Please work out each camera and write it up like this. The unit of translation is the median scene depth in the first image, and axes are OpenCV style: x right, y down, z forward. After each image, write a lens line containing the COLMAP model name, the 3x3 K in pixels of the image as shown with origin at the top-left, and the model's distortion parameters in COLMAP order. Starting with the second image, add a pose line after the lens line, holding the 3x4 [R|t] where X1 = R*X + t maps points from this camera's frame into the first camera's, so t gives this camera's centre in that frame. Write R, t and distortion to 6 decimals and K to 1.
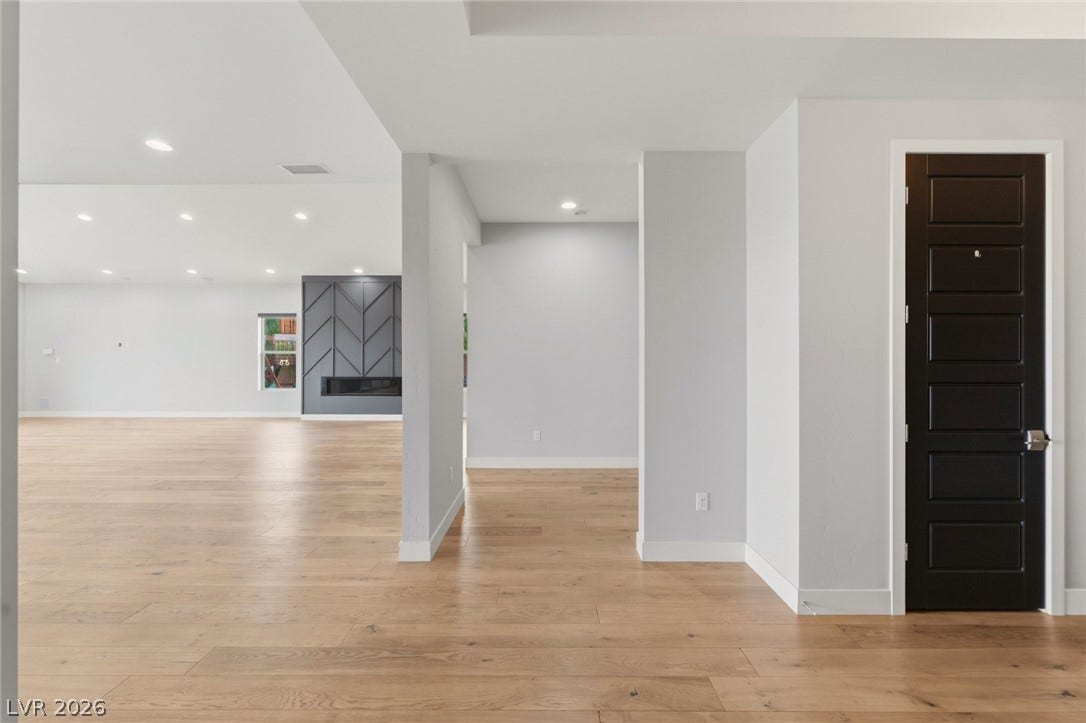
lens RADIAL K [[437.8, 0, 538.9], [0, 437.8, 359.3], [0, 0, 1]] dist [-0.002736, 0.000476]
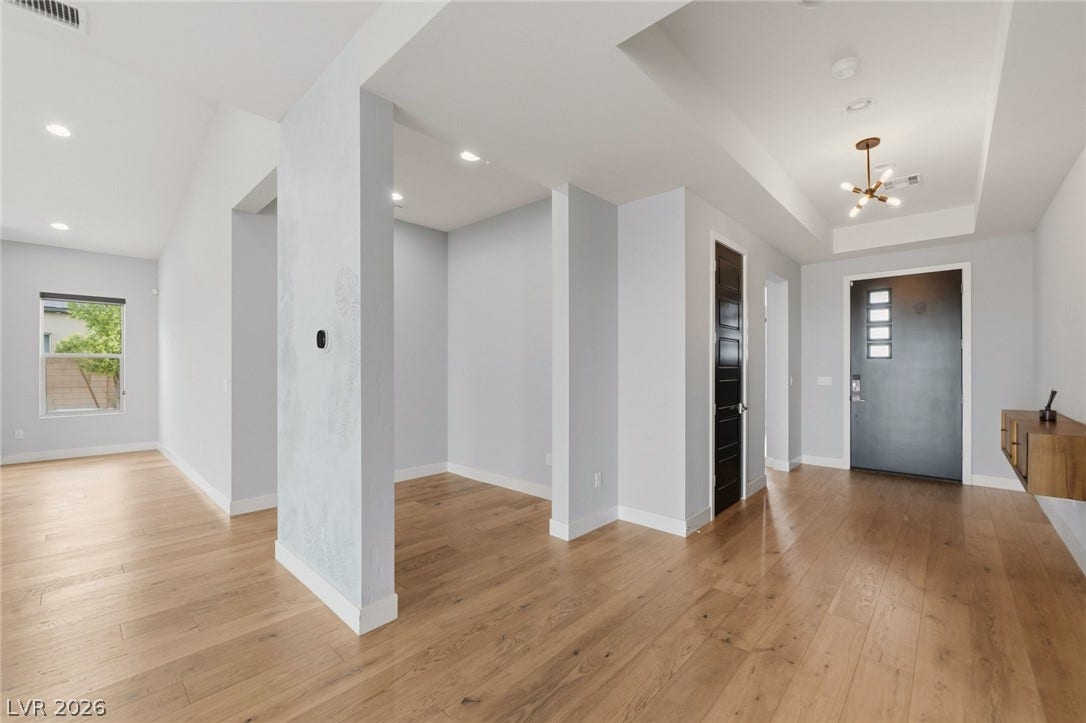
lens RADIAL K [[437.8, 0, 538.7], [0, 437.8, 365.8], [0, 0, 1]] dist [-0.002736, 0.000476]
pose [[0.688774, 0.000235, 0.724976, -0.741264], [-0.000847, 1.000000, 0.000480, 0.002556], [-0.724976, -0.000944, 0.688774, 0.305853]]
